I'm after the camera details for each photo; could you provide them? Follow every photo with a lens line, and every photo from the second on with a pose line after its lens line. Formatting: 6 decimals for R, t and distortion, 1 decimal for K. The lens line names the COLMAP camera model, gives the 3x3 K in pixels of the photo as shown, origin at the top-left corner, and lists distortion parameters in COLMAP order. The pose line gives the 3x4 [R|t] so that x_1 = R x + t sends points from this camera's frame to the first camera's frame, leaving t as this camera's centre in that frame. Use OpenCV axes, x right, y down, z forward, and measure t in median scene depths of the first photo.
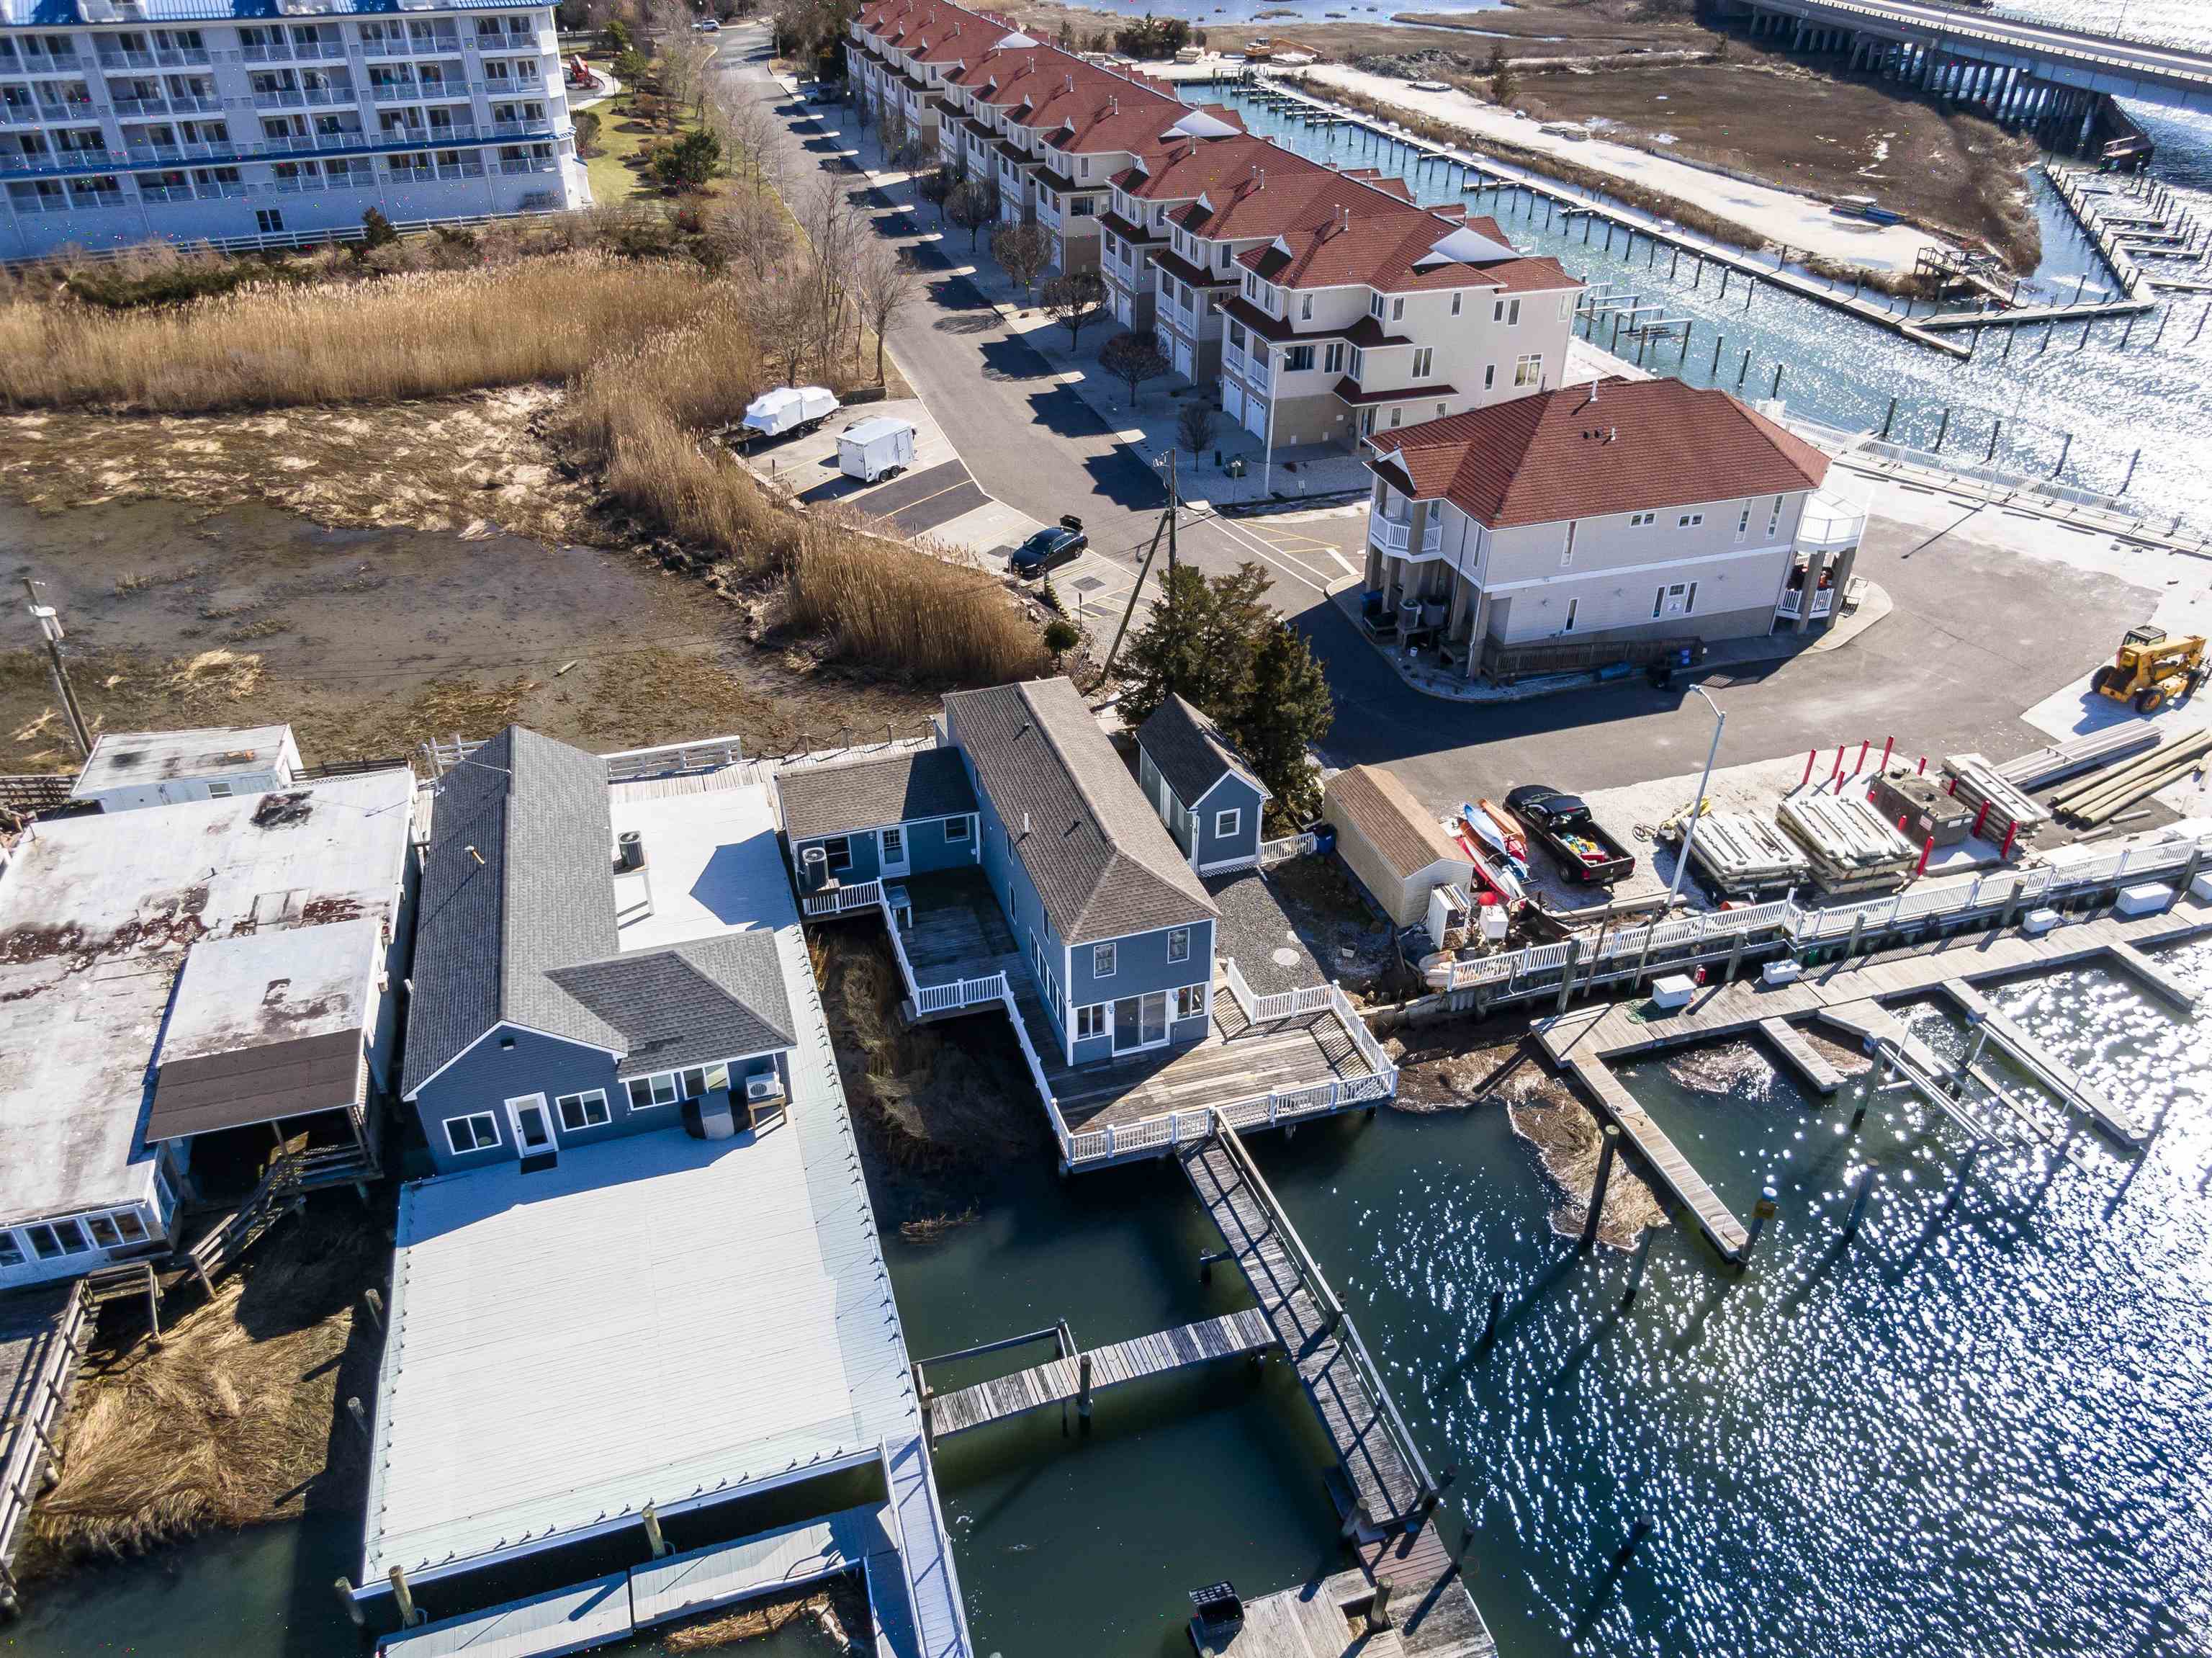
lens RADIAL K [[1569.4, 0, 1107.3], [0, 1569.4, 836.5], [0, 0, 1]] dist [0.015645, -0.030560]
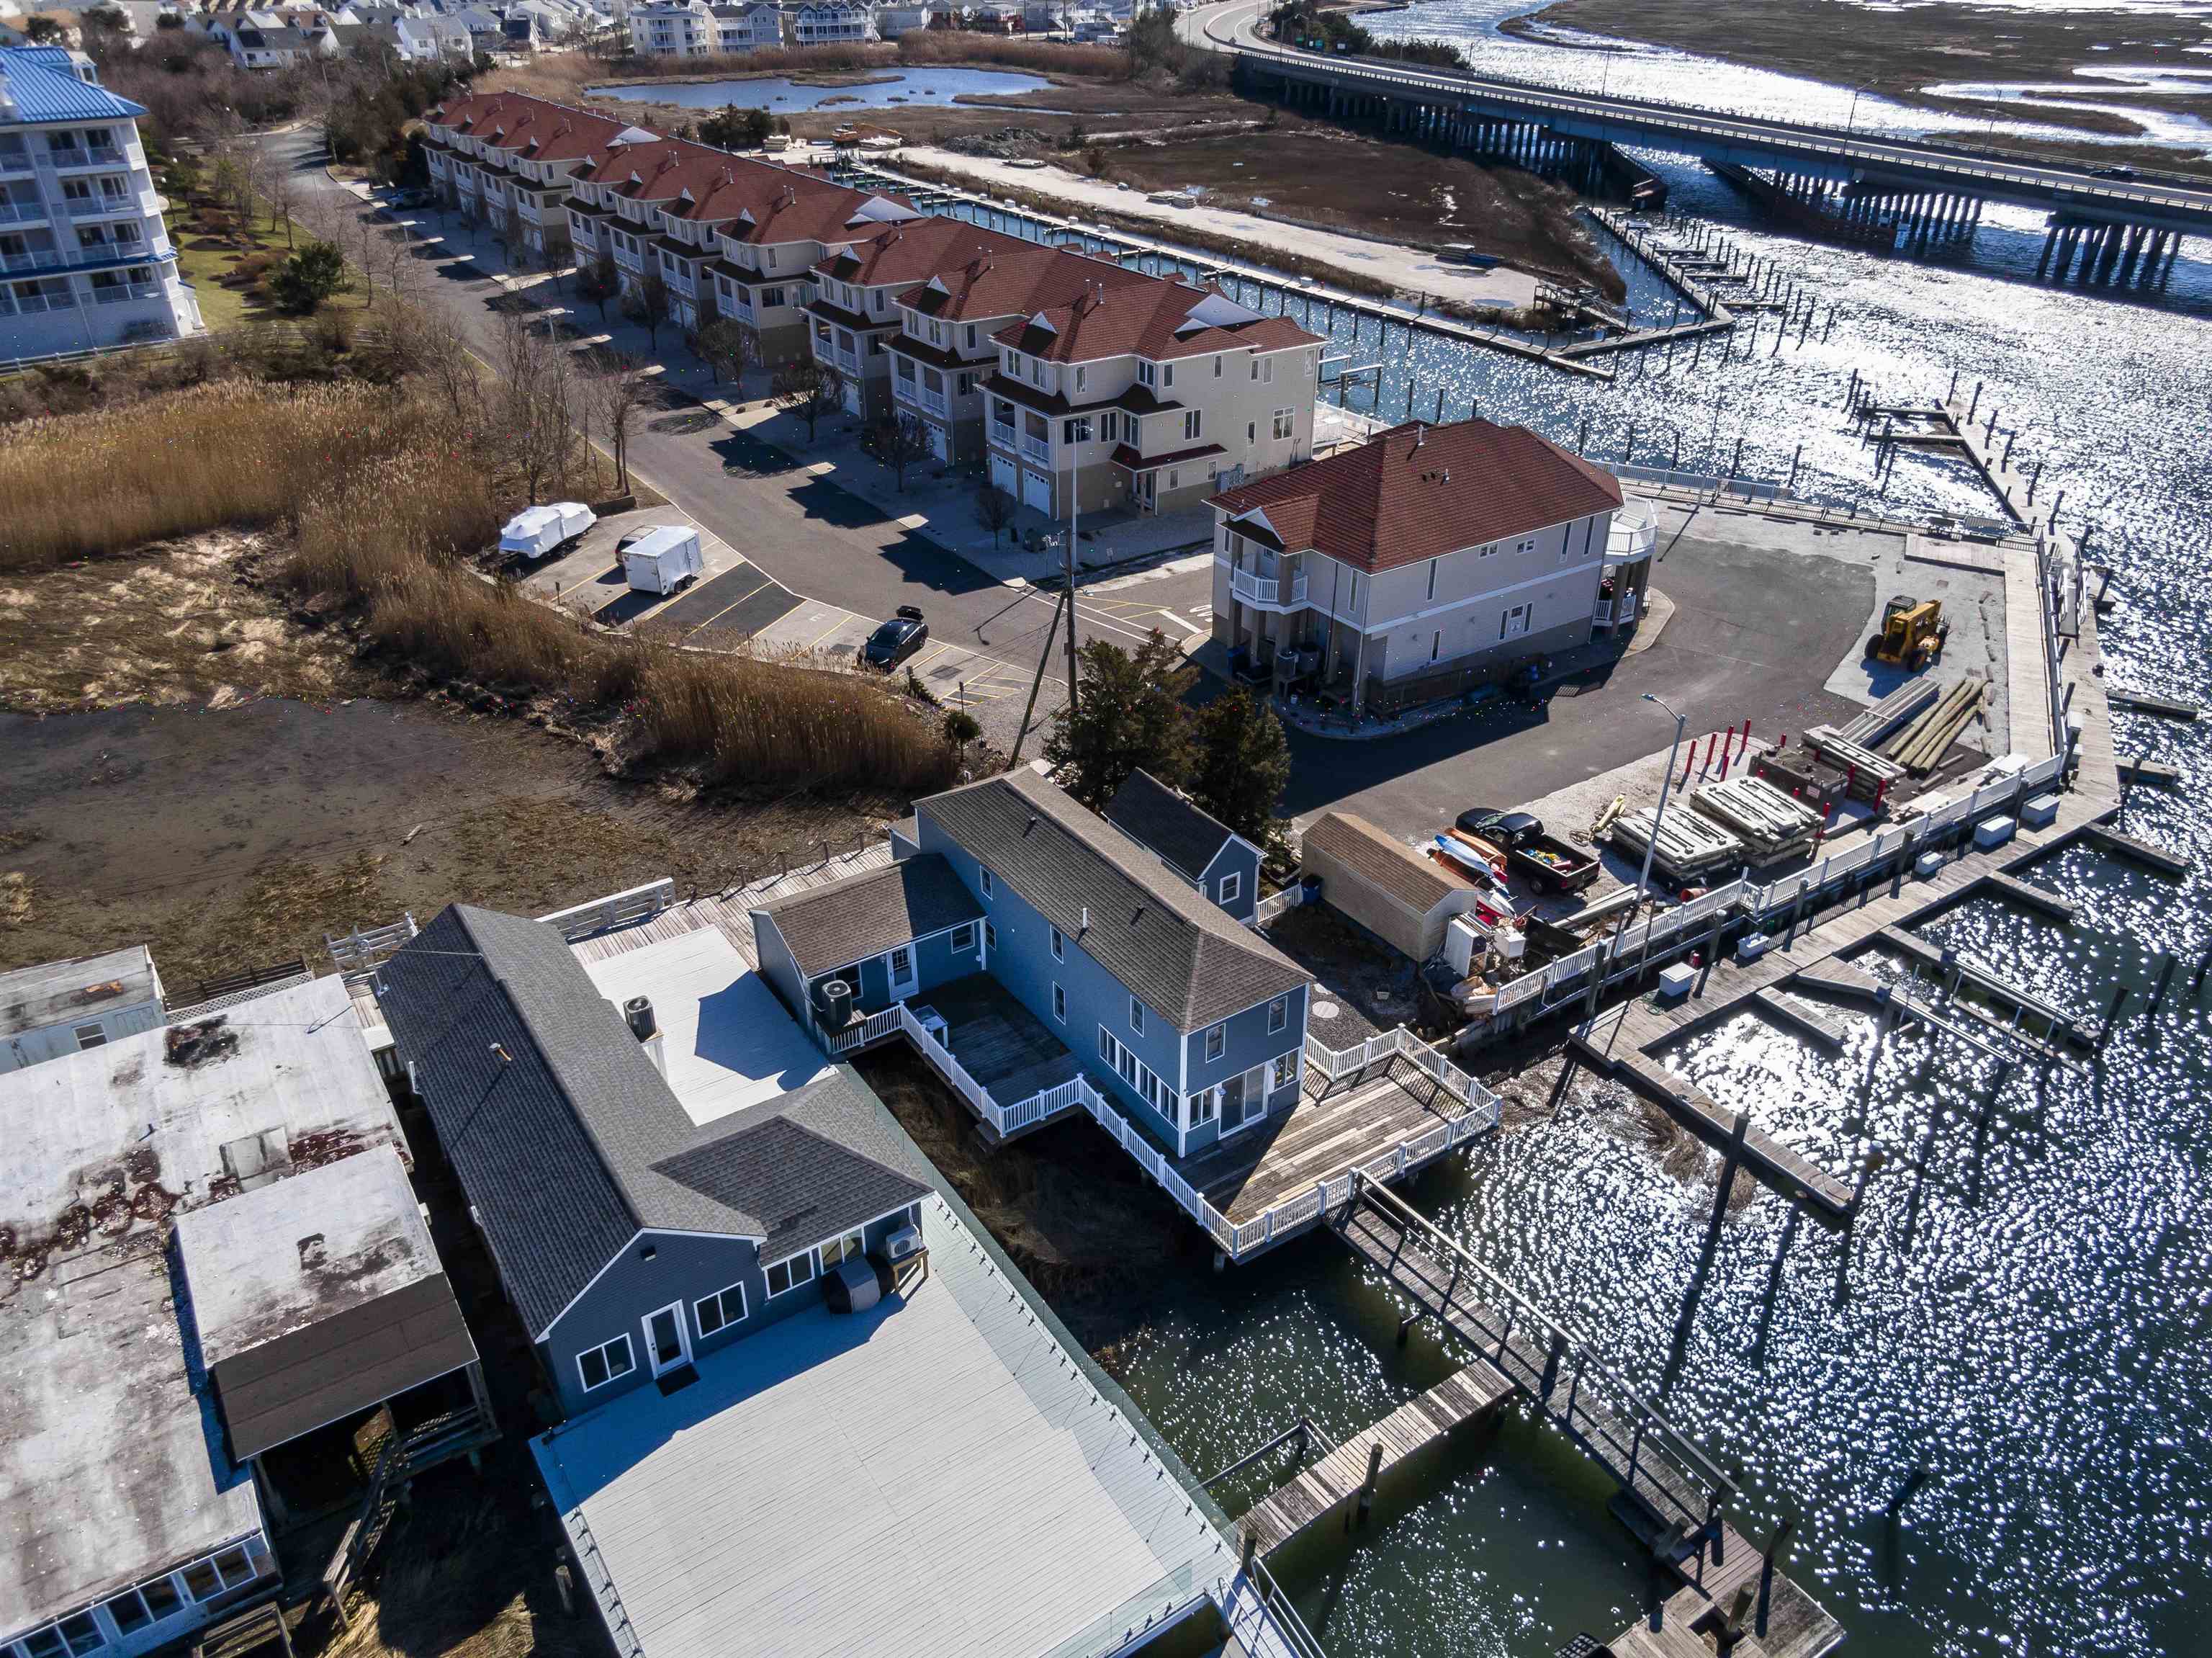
lens RADIAL K [[1569.4, 0, 1107.3], [0, 1569.4, 836.5], [0, 0, 1]] dist [0.015645, -0.030560]
pose [[0.959070, -0.145686, 0.242819, -0.232009], [0.155966, 0.987481, -0.023560, -0.029243], [-0.236347, 0.060467, 0.969785, 0.045623]]
